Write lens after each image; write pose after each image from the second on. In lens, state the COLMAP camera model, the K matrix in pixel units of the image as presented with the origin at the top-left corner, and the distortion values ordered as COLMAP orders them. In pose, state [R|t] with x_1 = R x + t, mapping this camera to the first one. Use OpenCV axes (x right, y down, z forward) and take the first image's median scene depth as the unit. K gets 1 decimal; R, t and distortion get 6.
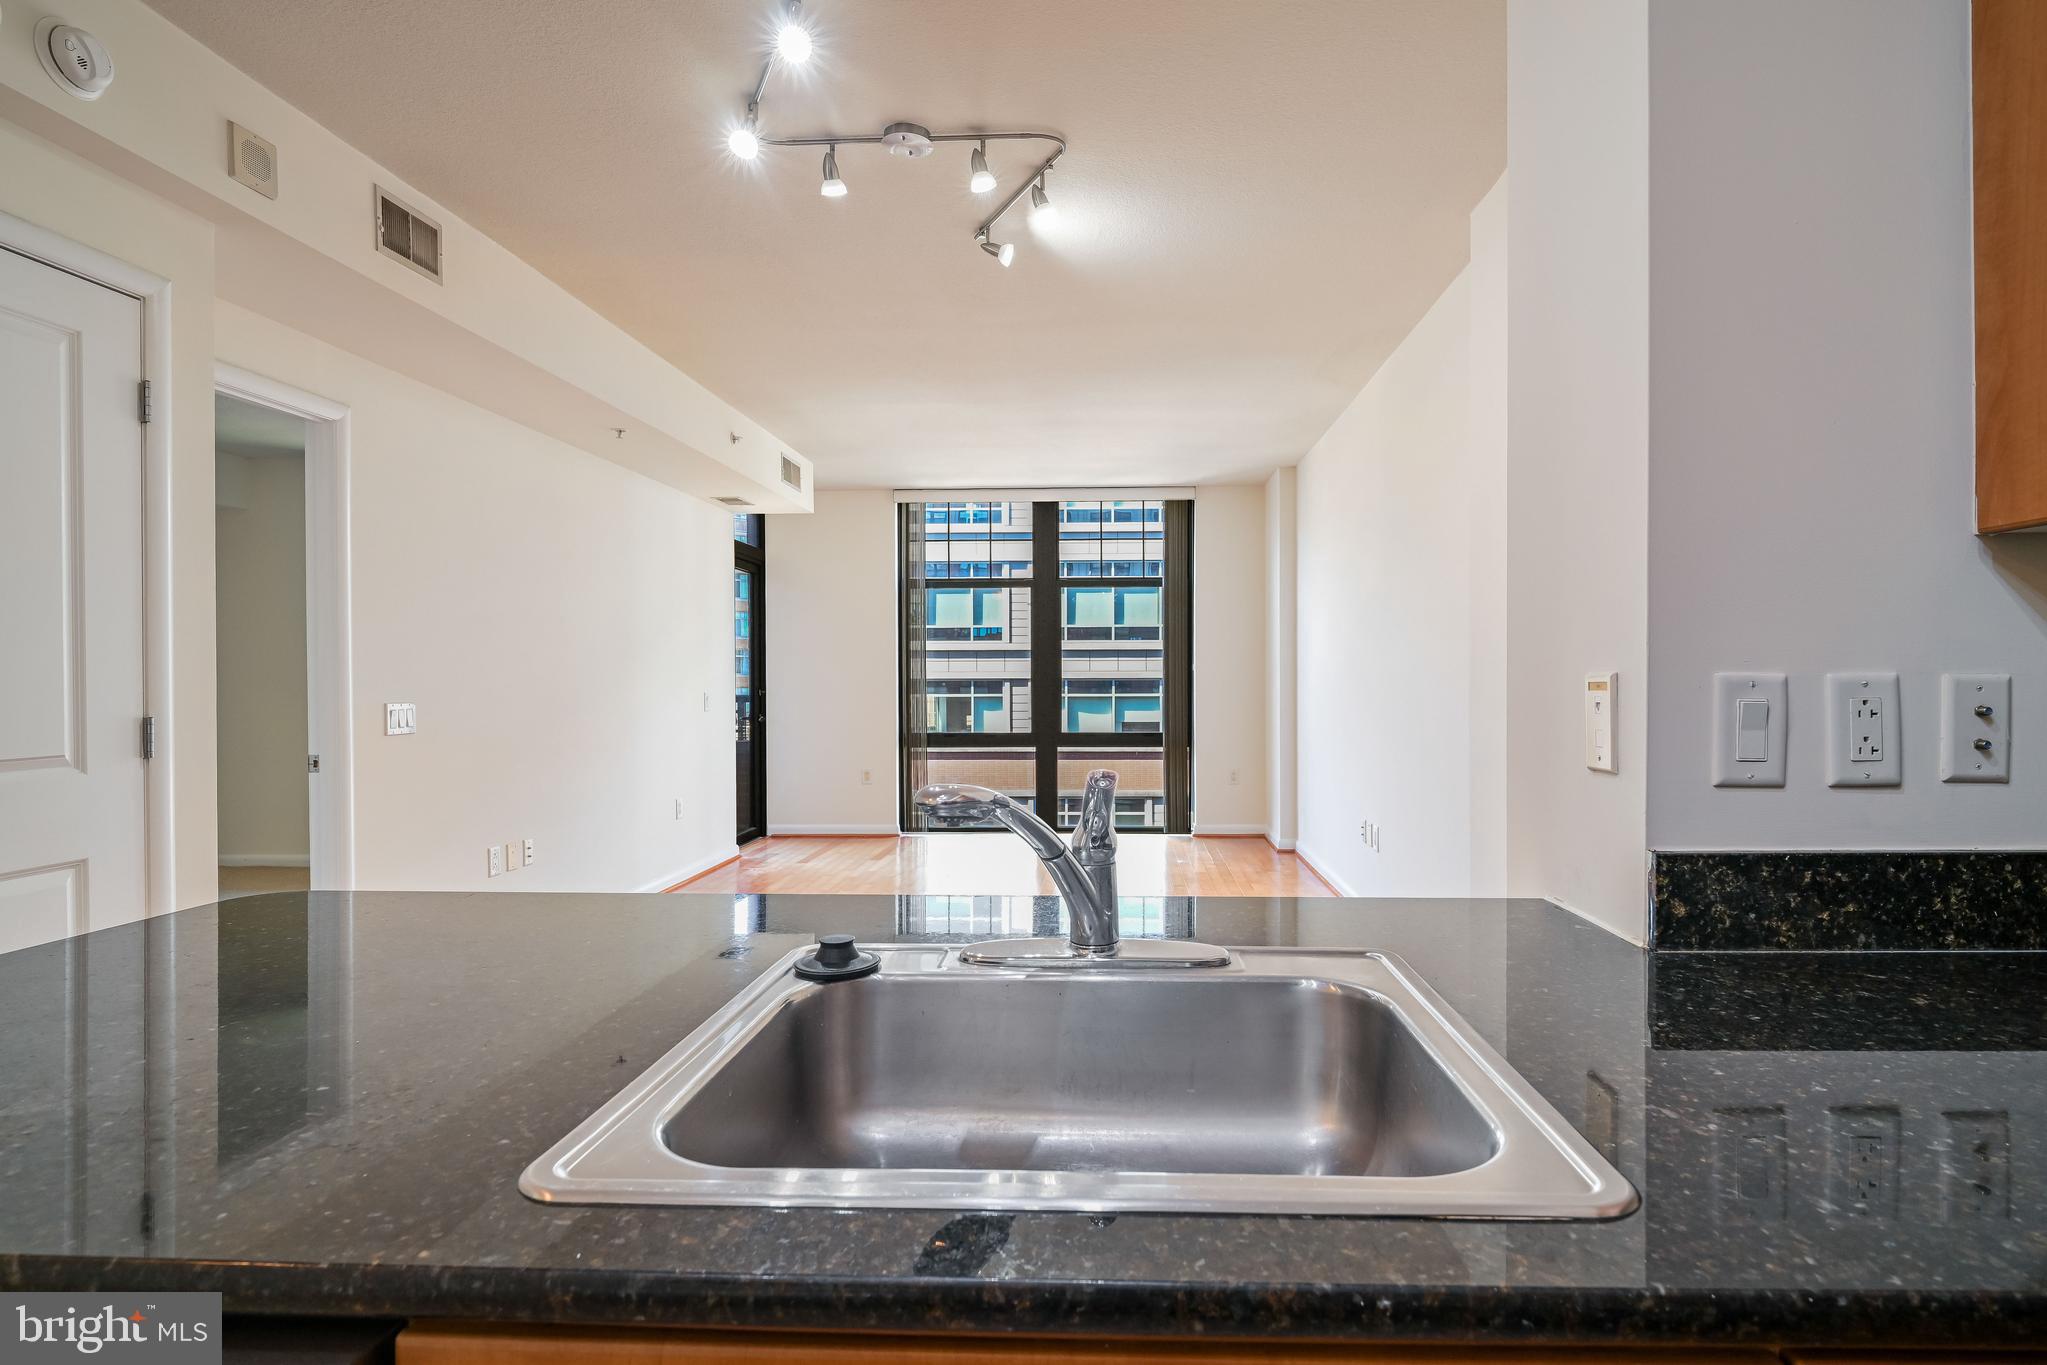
lens RADIAL K [[1068.6, 0, 1058.0], [0, 1068.6, 687.4], [0, 0, 1]] dist [-0.002009, -0.010465]
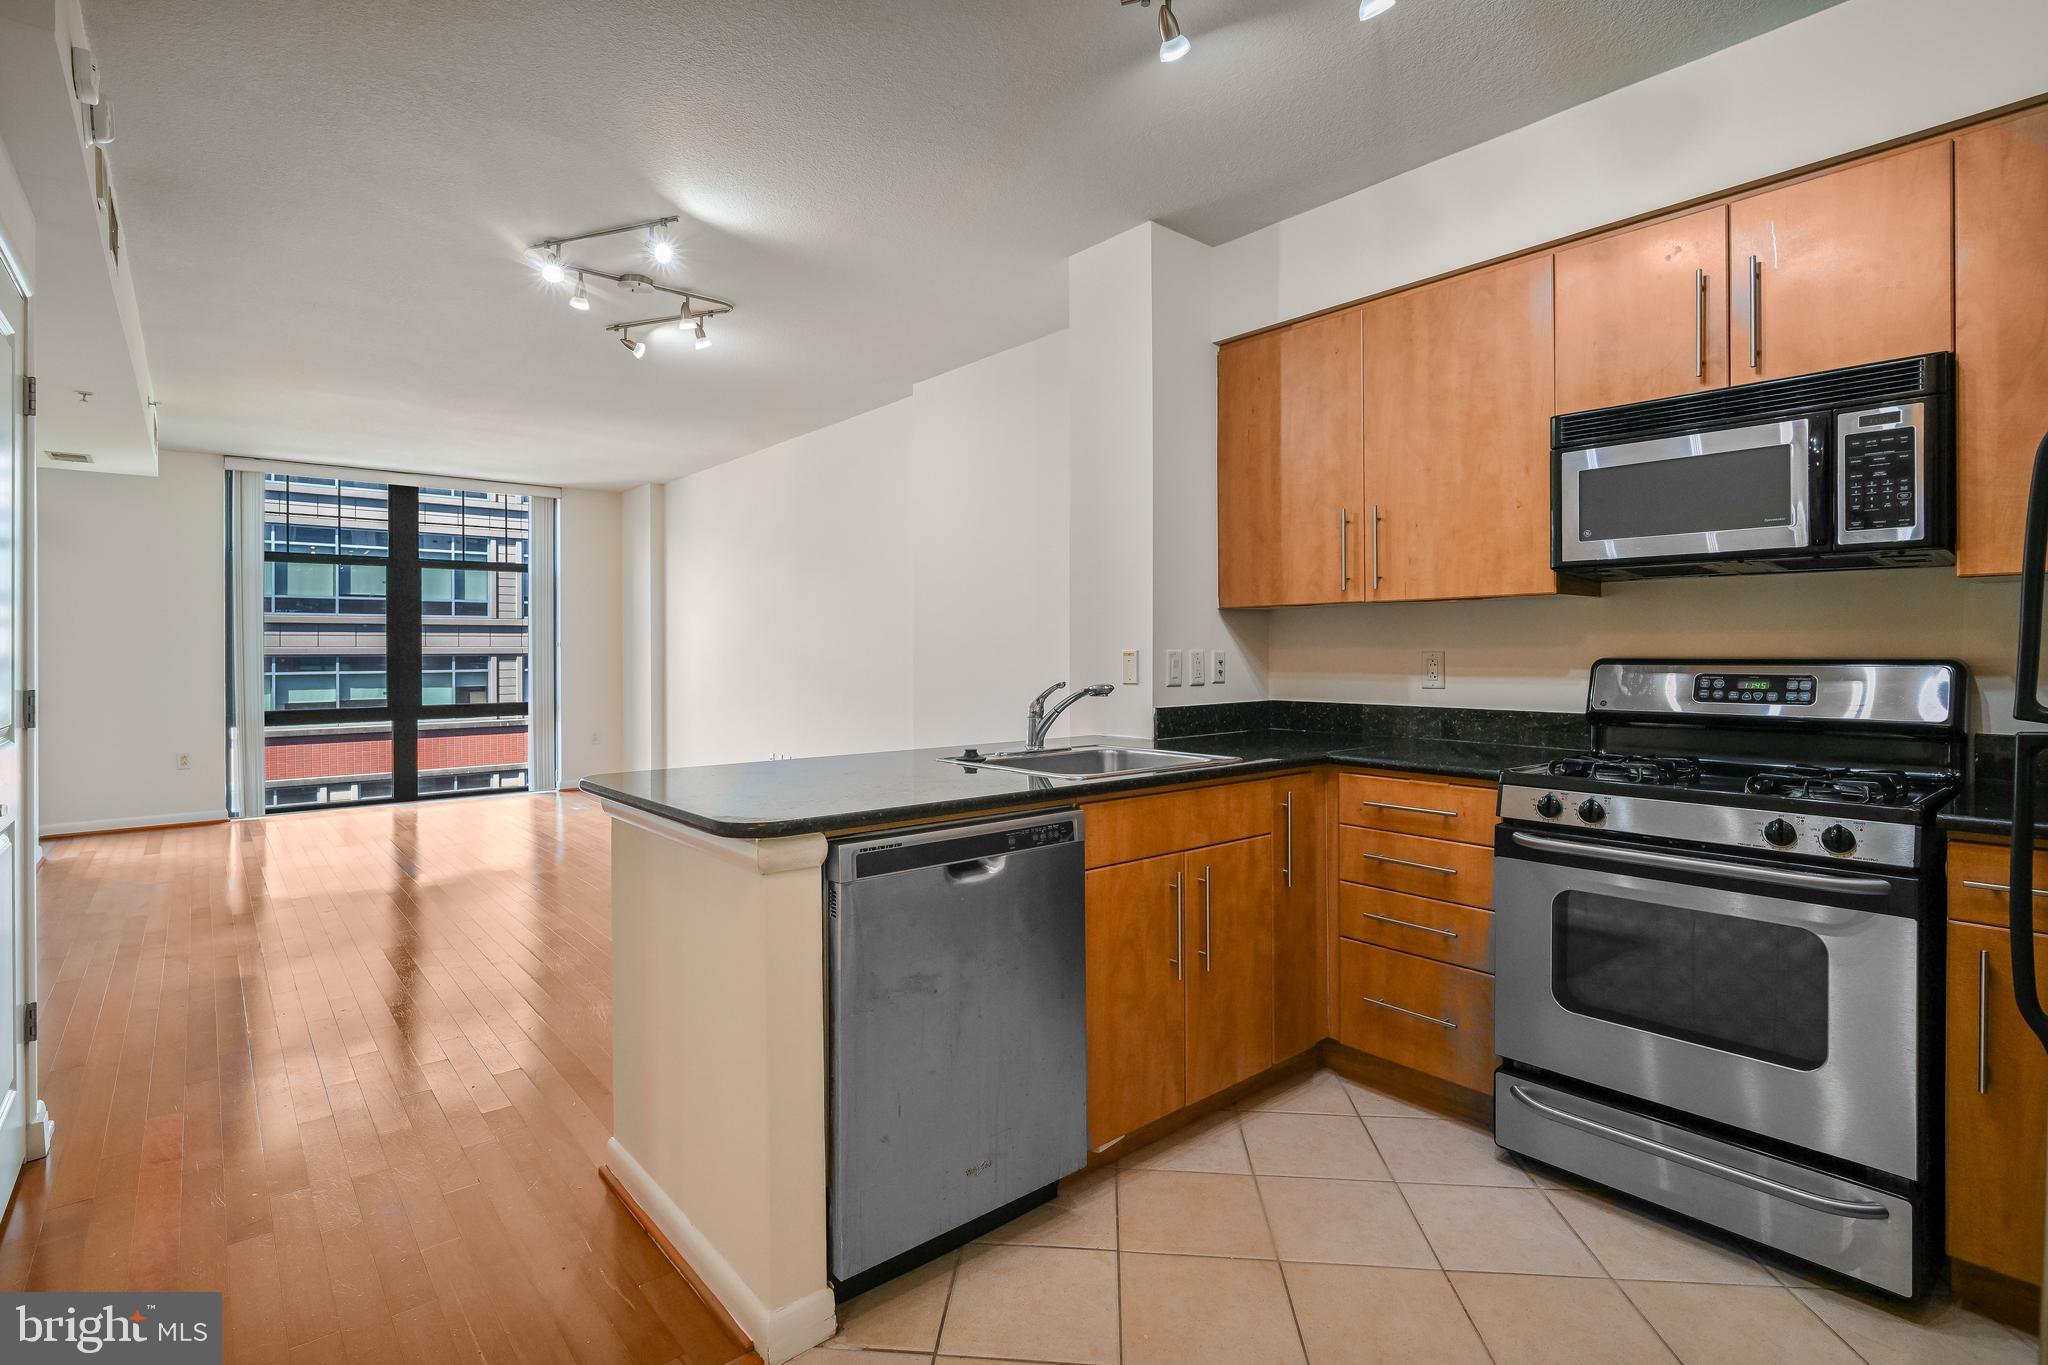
lens RADIAL K [[963.5, 0, 1027.1], [0, 963.5, 652.2], [0, 0, 1]] dist [0.002554, -0.010016]
pose [[0.738199, -0.001791, 0.674580, -1.610587], [0.008311, 0.999945, -0.006440, 0.007051], [-0.674532, 0.010360, 0.738173, -0.820568]]
